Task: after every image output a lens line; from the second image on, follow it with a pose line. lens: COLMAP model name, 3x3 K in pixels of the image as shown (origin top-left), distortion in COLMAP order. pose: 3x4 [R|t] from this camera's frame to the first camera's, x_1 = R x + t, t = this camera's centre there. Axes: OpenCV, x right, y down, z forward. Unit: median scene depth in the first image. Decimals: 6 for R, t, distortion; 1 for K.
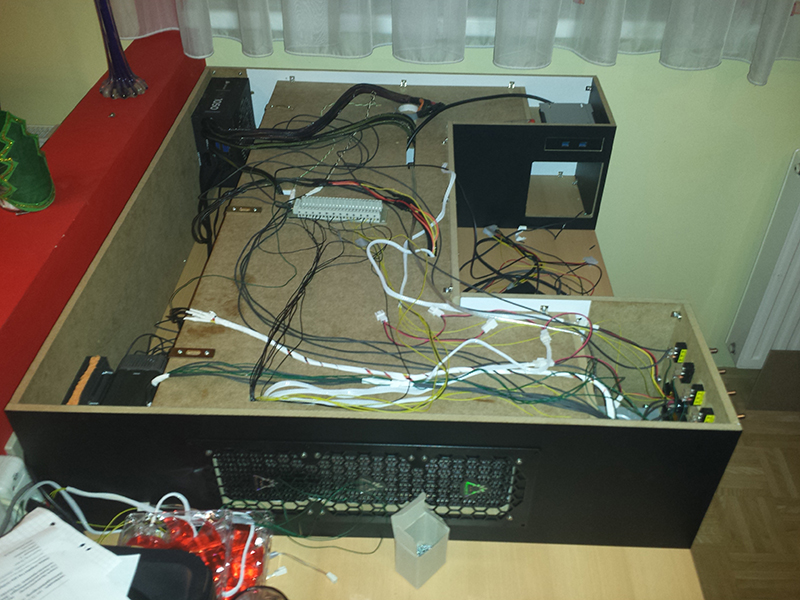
lens RADIAL K [[760.6, 0, 400.0], [0, 760.6, 300.0], [0, 0, 1]] dist [0.116639, -0.329727]
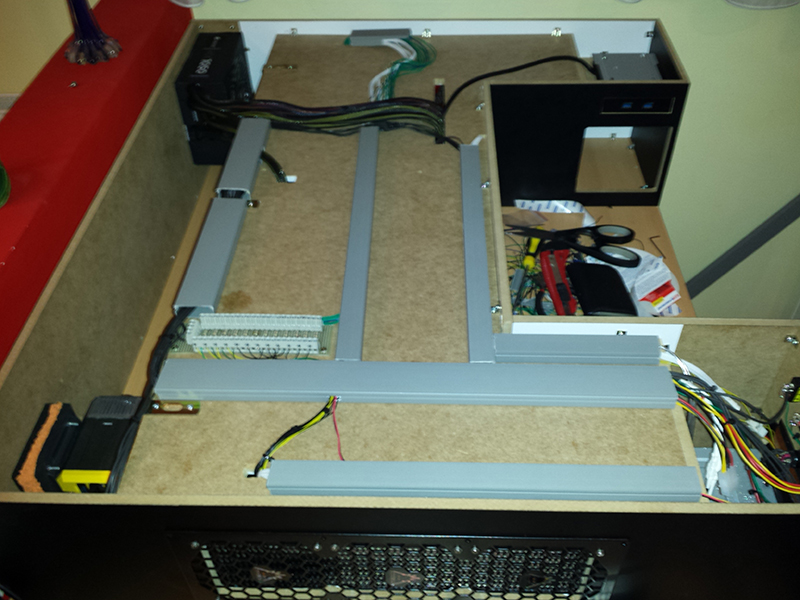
lens RADIAL K [[760.6, 0, 400.0], [0, 760.6, 300.0], [0, 0, 1]] dist [0.116639, -0.329727]
pose [[0.999571, -0.019524, -0.021825, -0.013331], [0.021147, 0.996822, 0.076801, -0.064020], [0.020257, -0.077229, 0.996808, 0.158043]]
